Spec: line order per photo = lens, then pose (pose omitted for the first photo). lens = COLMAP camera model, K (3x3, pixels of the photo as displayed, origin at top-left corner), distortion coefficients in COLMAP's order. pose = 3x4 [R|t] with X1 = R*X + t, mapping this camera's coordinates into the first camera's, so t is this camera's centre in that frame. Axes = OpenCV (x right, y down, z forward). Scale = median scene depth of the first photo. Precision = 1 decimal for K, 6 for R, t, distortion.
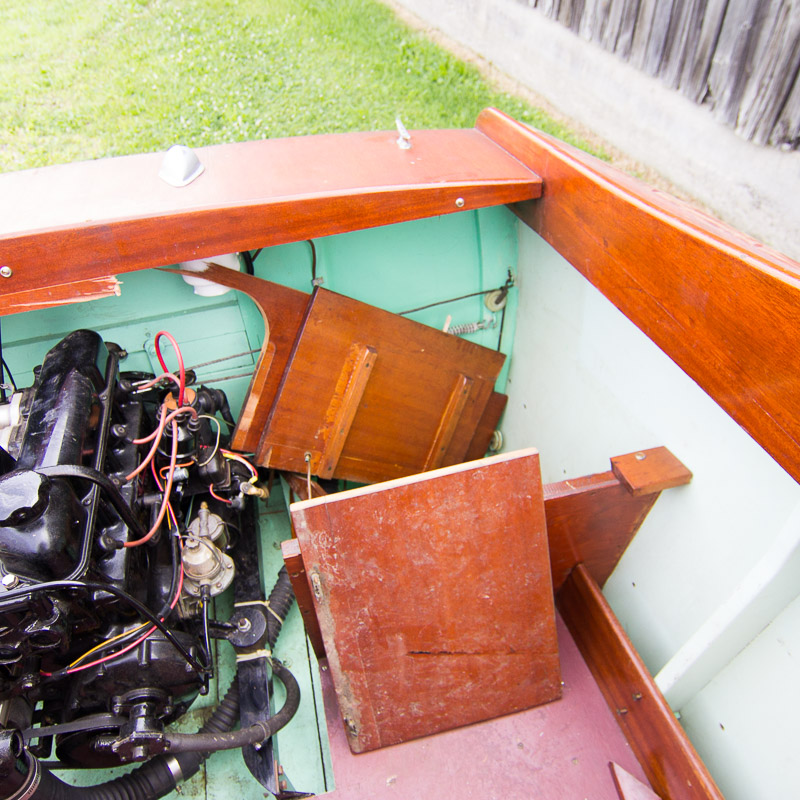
lens RADIAL K [[674.1, 0, 407.5], [0, 674.1, 406.0], [0, 0, 1]] dist [-0.011035, -0.009989]
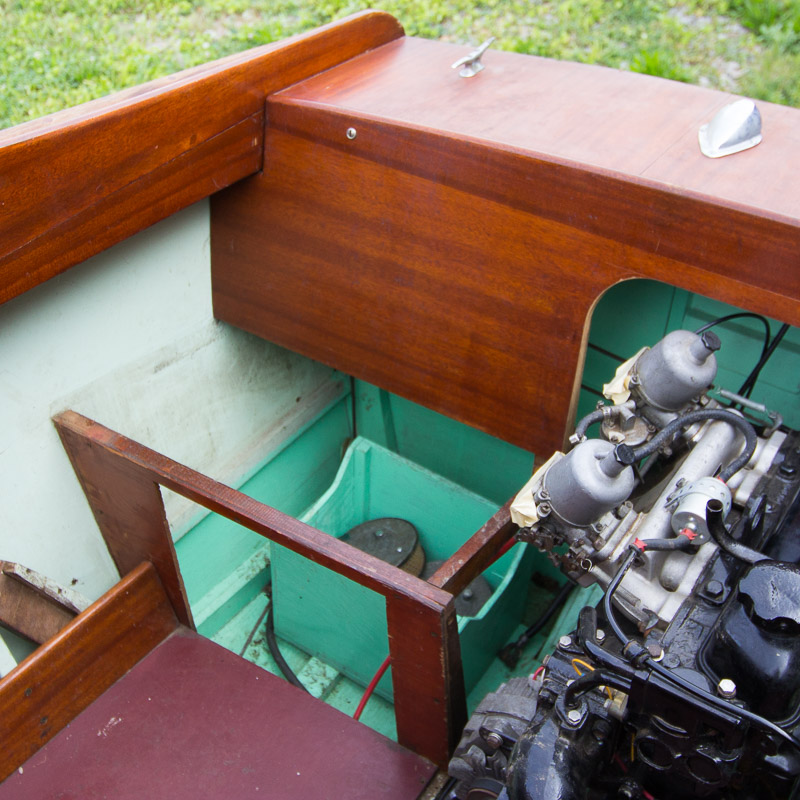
lens RADIAL K [[1246.2, 0, 410.0], [0, 1246.2, 410.5], [0, 0, 1]] dist [-0.006747, 0.014976]
pose [[0.698523, 0.513776, -0.498096, -0.196443], [-0.525108, 0.840898, 0.130965, -0.004383], [0.486135, 0.170072, 0.857175, -0.316987]]
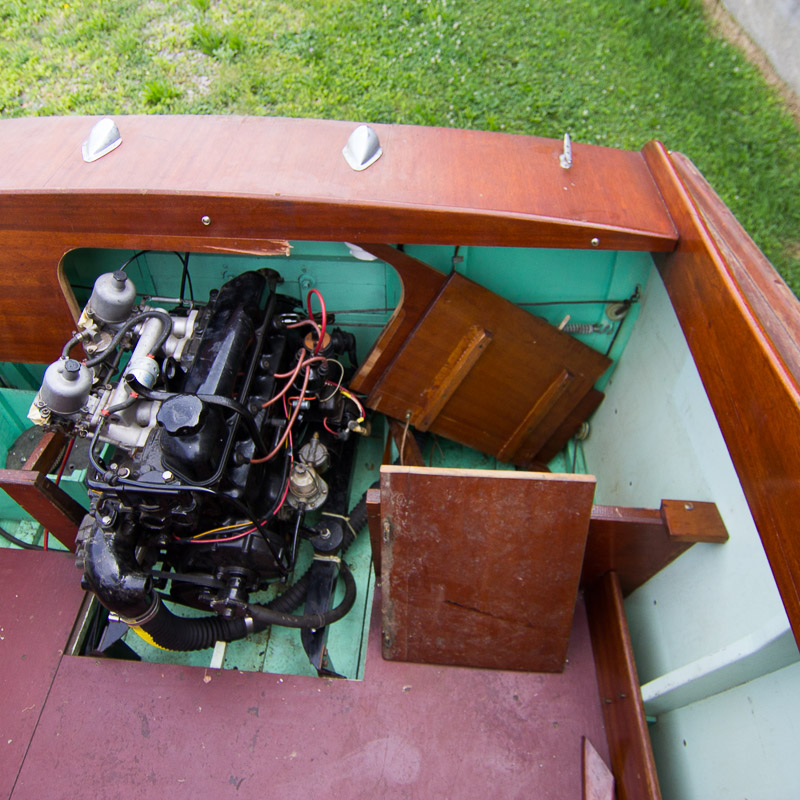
lens RADIAL K [[673.3, 0, 407.6], [0, 673.3, 402.0], [0, 0, 1]] dist [-0.012620, -0.007250]
pose [[0.951270, 0.269154, -0.150470, 0.020767], [-0.243388, 0.954995, 0.169551, -0.153646], [0.189333, -0.124666, 0.973967, -0.141503]]
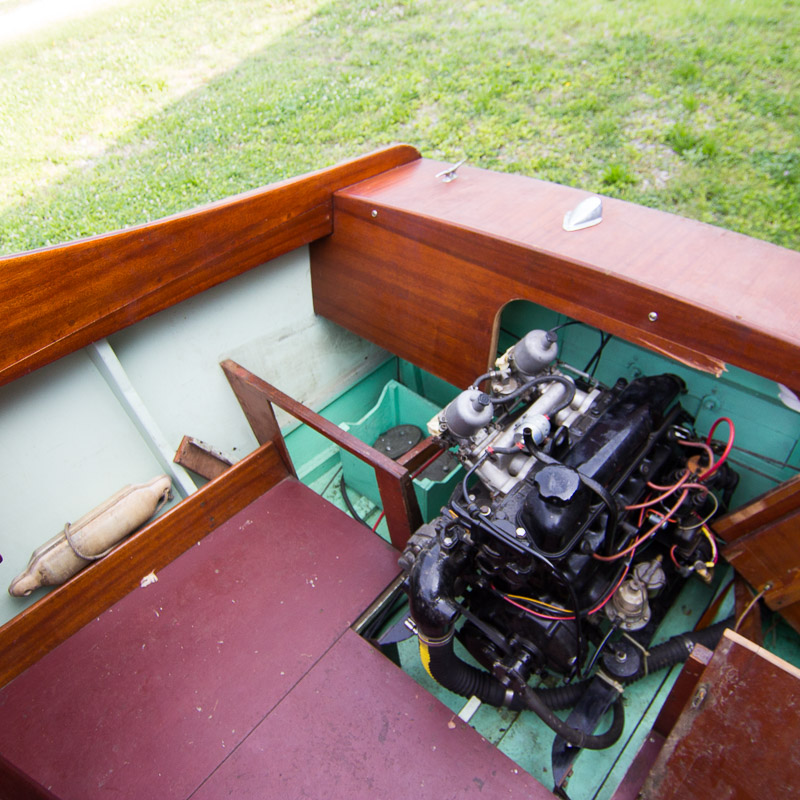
lens RADIAL K [[673.3, 0, 407.6], [0, 673.3, 402.0], [0, 0, 1]] dist [-0.012620, -0.007250]
pose [[0.594820, 0.576976, -0.559721, -0.072034], [-0.535585, 0.803688, 0.259295, -0.129501], [0.599448, 0.145545, 0.787070, -0.187200]]
